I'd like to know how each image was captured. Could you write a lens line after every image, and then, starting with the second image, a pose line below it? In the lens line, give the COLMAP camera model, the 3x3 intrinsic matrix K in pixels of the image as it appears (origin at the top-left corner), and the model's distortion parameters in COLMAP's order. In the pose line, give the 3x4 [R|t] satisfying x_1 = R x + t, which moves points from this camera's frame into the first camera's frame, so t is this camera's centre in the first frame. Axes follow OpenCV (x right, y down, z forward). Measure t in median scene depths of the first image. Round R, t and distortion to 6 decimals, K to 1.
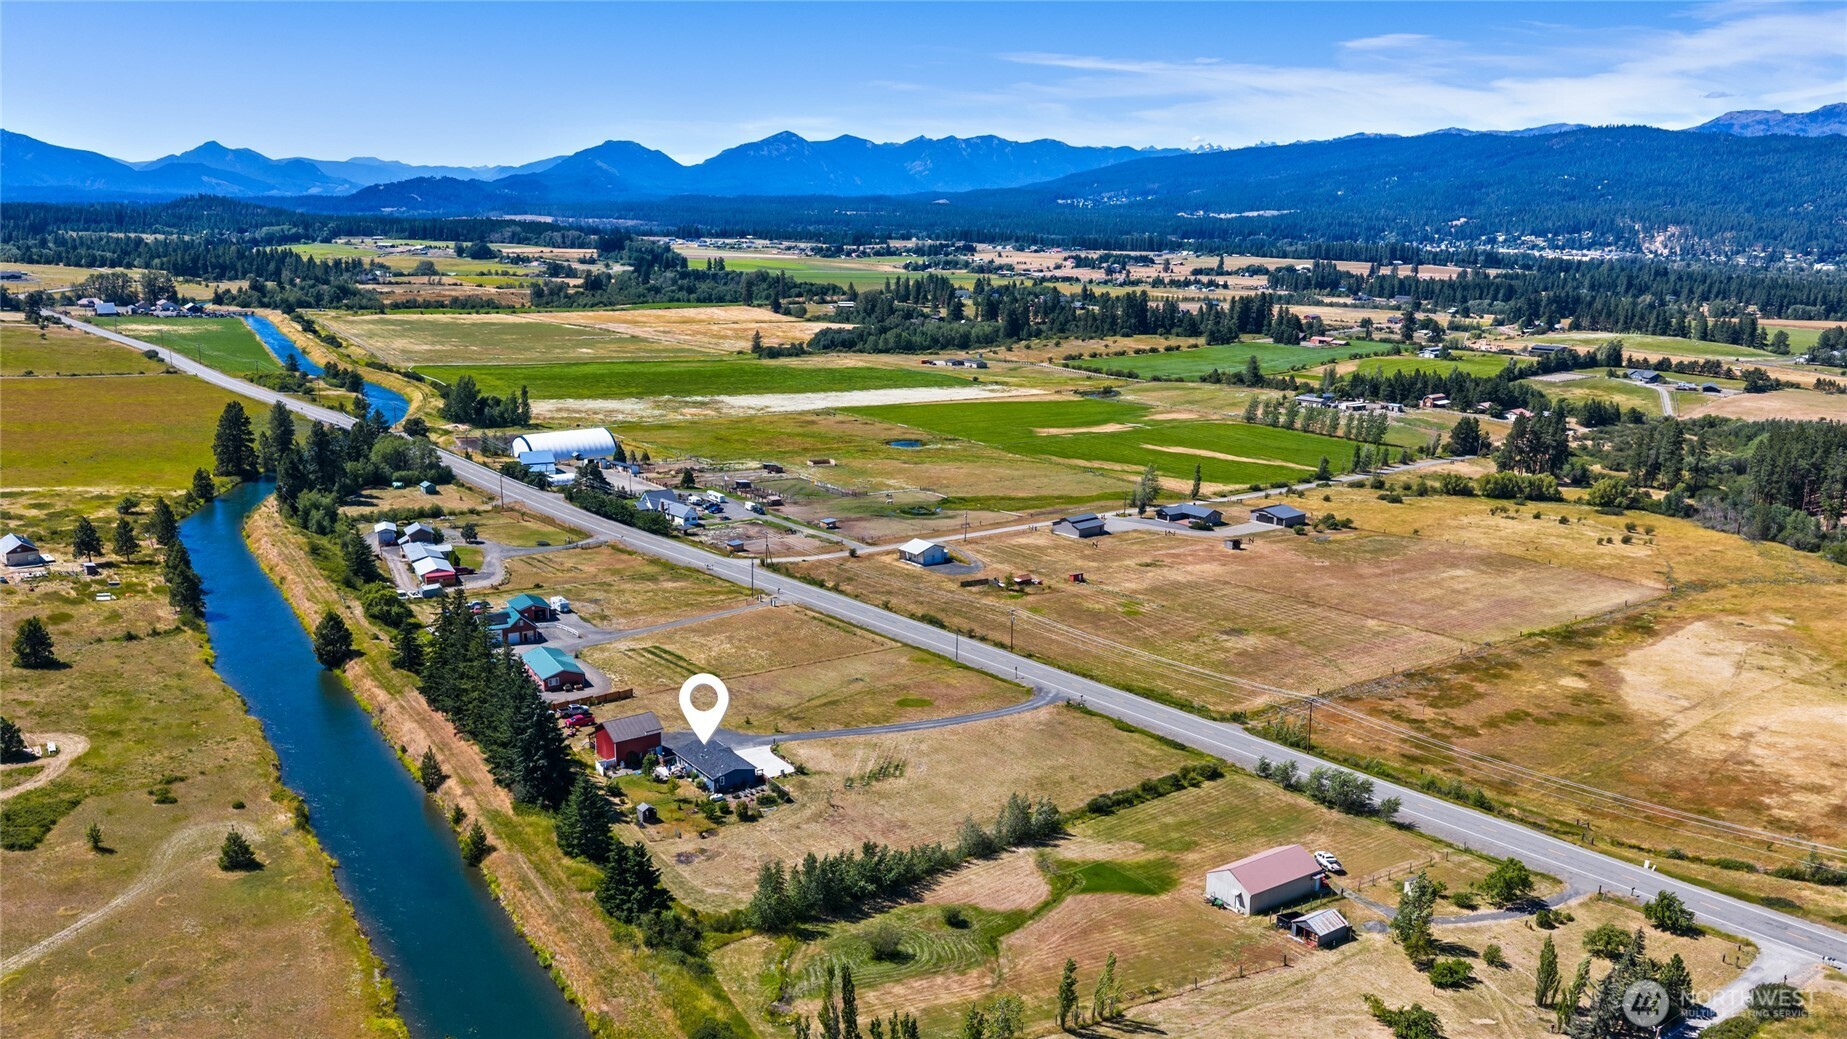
lens RADIAL K [[1497.6, 0, 923.5], [0, 1497.6, 519.5], [0, 0, 1]] dist [0.070128, -0.121391]
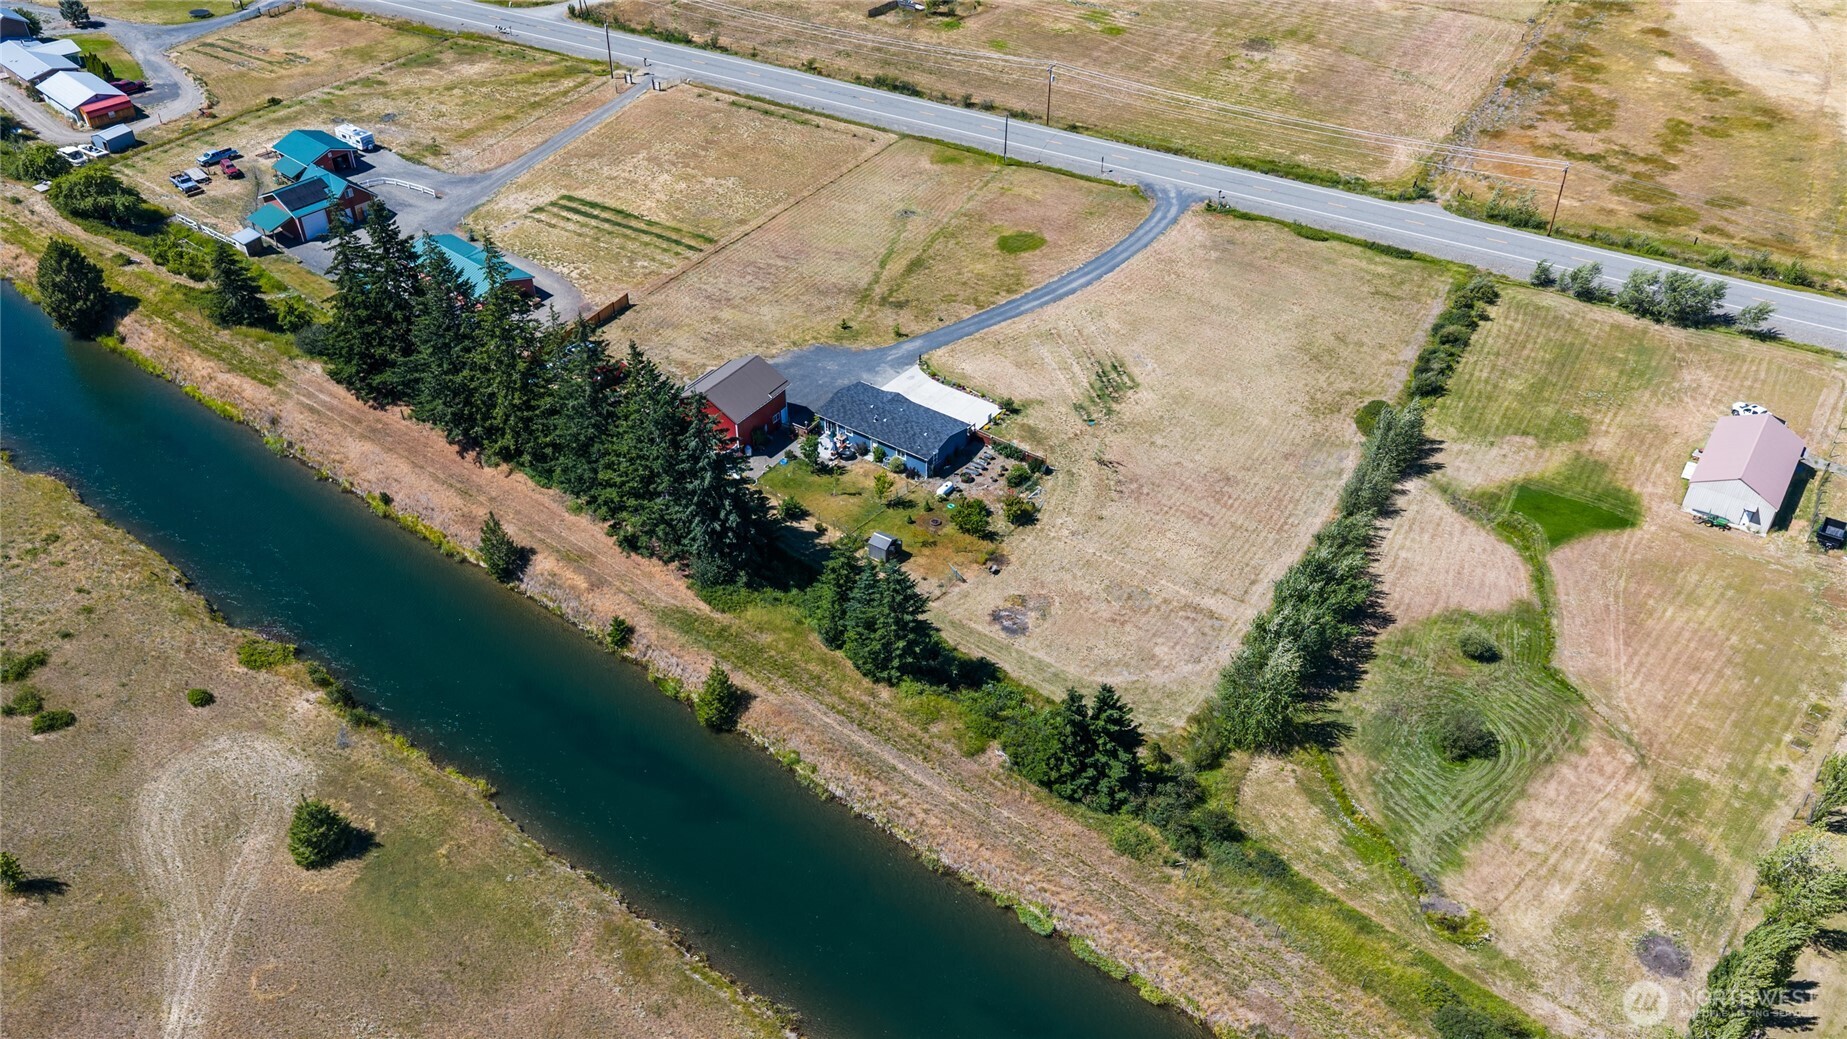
lens RADIAL K [[1497.6, 0, 923.5], [0, 1497.6, 519.5], [0, 0, 1]] dist [0.070128, -0.121391]
pose [[0.937748, -0.213496, 0.273949, -0.298093], [0.076583, 0.896449, 0.436478, -0.079359], [-0.338768, -0.388327, 0.856994, 0.401183]]
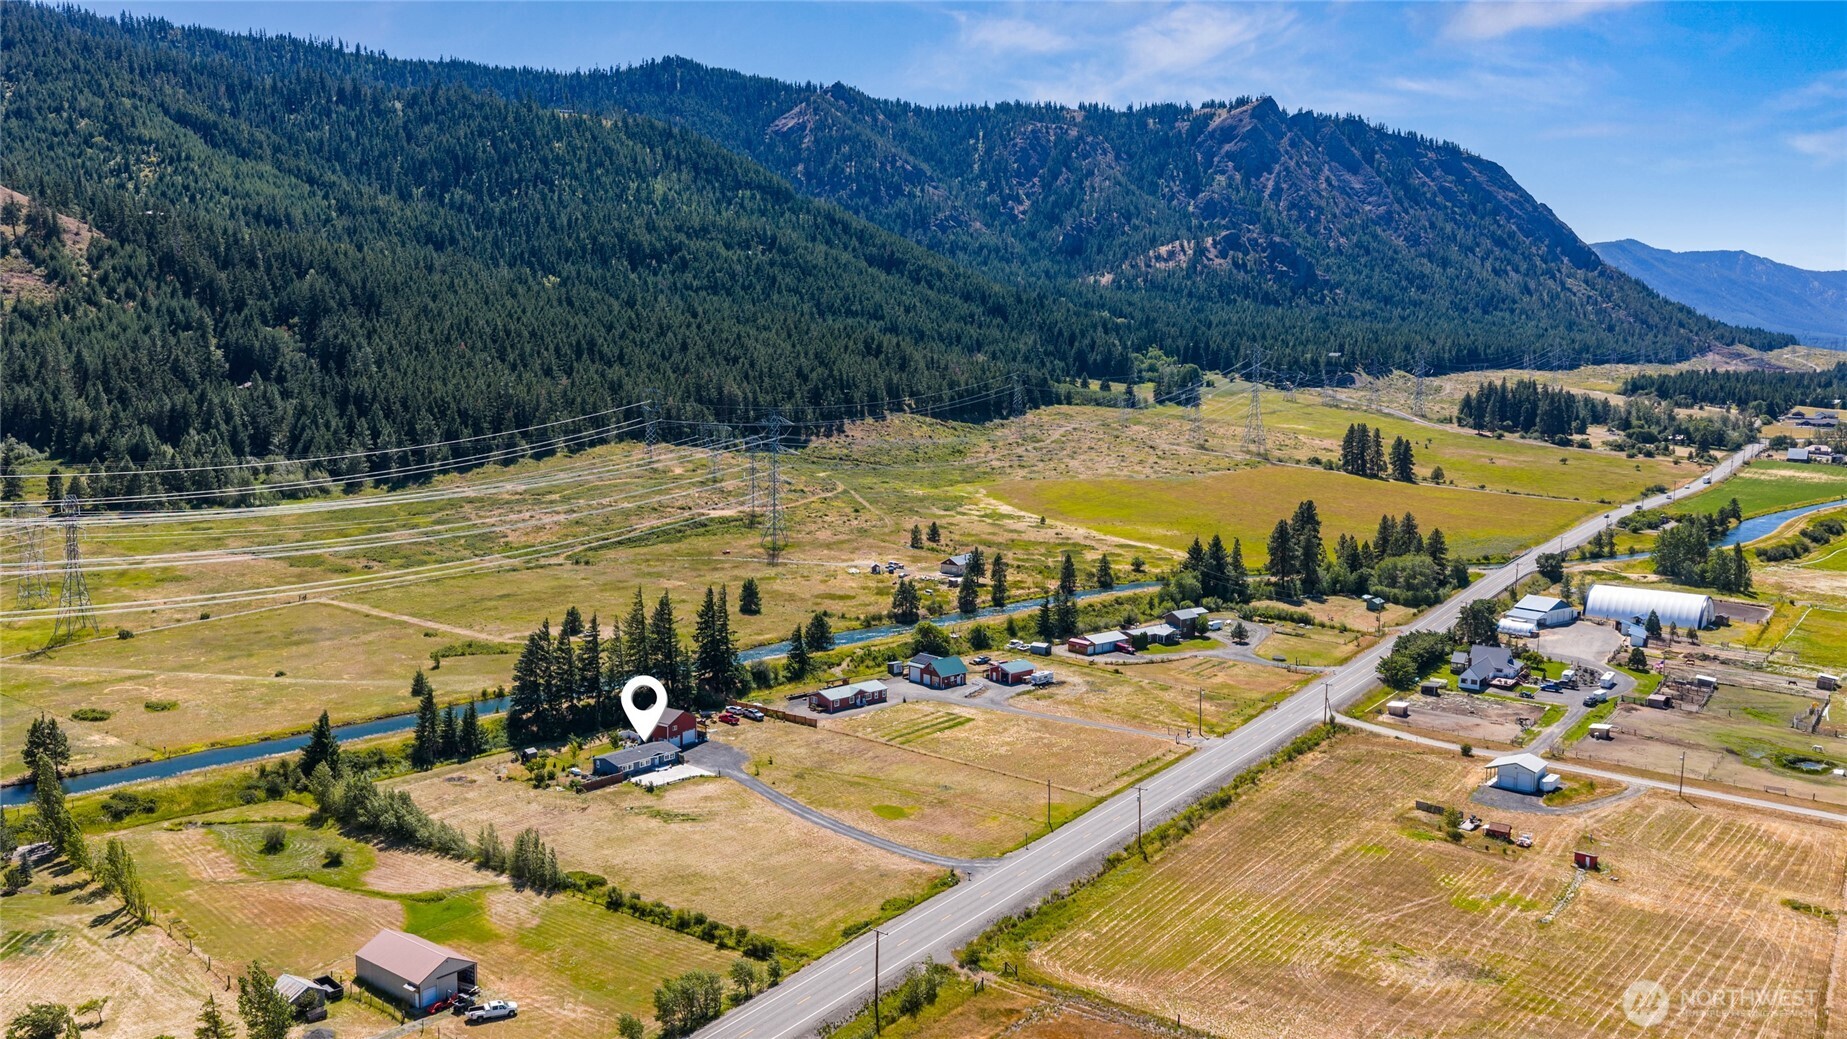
lens RADIAL K [[1497.6, 0, 923.5], [0, 1497.6, 519.5], [0, 0, 1]] dist [0.070128, -0.121391]
pose [[0.276505, 0.110570, -0.954630, 0.943073], [-0.214785, 0.975341, 0.050757, -0.113037], [0.936703, 0.191006, 0.293436, 0.793019]]
